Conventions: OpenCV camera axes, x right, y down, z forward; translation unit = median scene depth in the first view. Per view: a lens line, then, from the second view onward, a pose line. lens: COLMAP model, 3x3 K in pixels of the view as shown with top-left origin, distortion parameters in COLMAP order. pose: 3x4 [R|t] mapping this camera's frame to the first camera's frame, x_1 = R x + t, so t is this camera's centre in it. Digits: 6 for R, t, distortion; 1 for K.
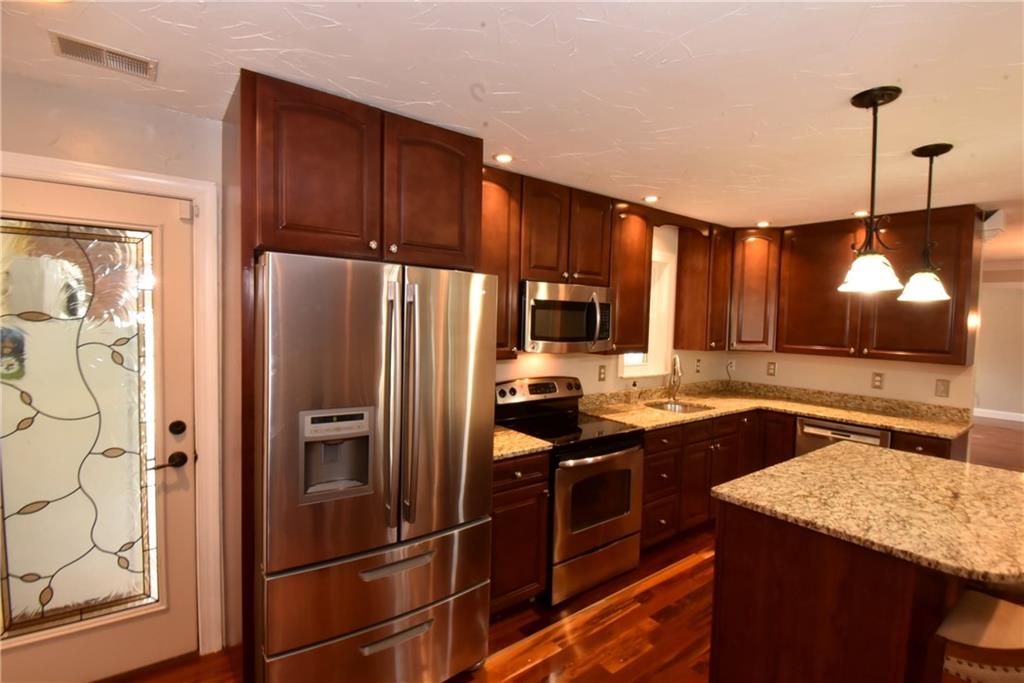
lens RADIAL K [[462.7, 0, 512.0], [0, 462.7, 341.5], [0, 0, 1]] dist [0.021110, -0.027298]
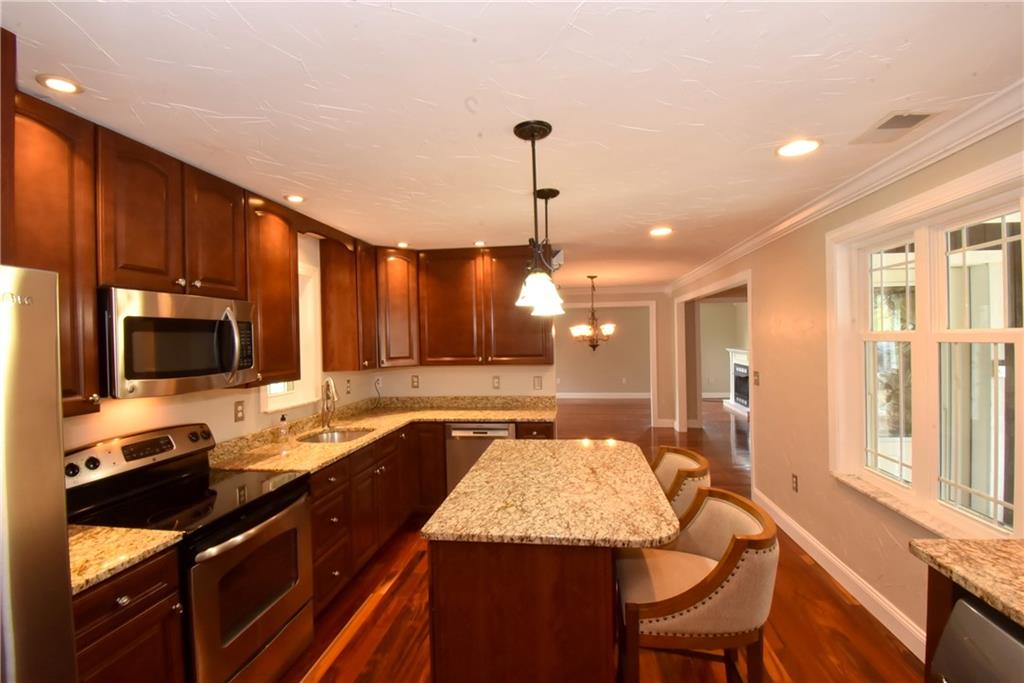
lens RADIAL K [[449.6, 0, 512.0], [0, 449.6, 341.5], [0, 0, 1]] dist [0.017254, -0.024890]
pose [[0.703481, -0.043928, 0.709355, -0.020473], [0.072688, 0.997301, -0.010326, -0.009196], [-0.706987, 0.058826, 0.704776, 0.161178]]
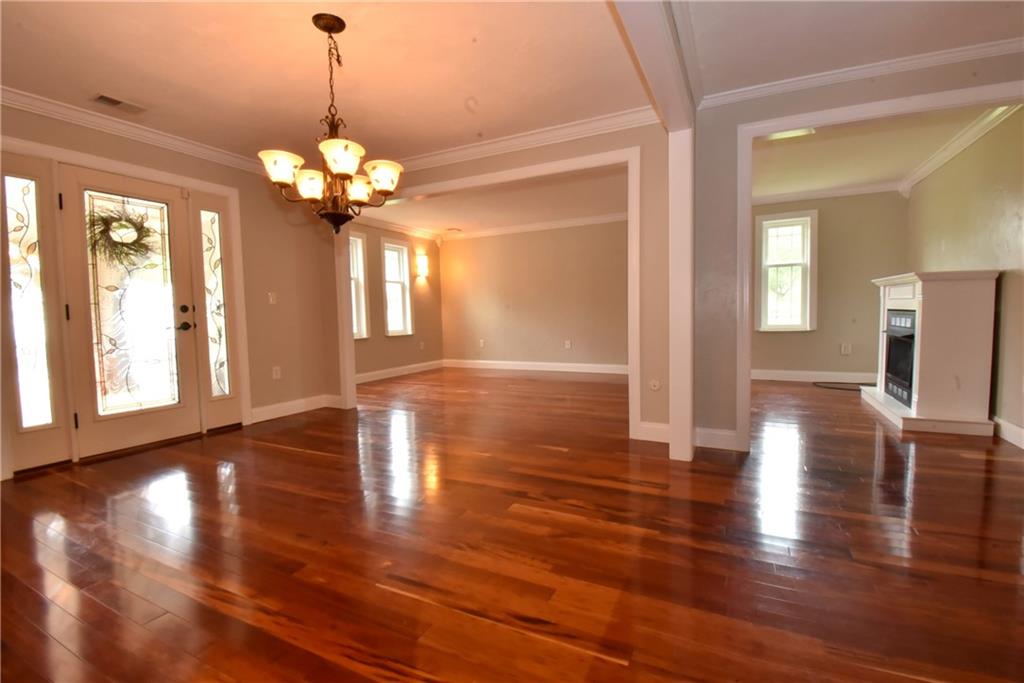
lens RADIAL K [[462.7, 0, 512.0], [0, 462.7, 341.5], [0, 0, 1]] dist [0.021110, -0.027298]
pose [[0.888174, -0.066207, 0.454713, 1.432707], [0.062190, 0.997780, 0.023807, 0.199562], [-0.455280, 0.007134, 0.890320, 0.492653]]
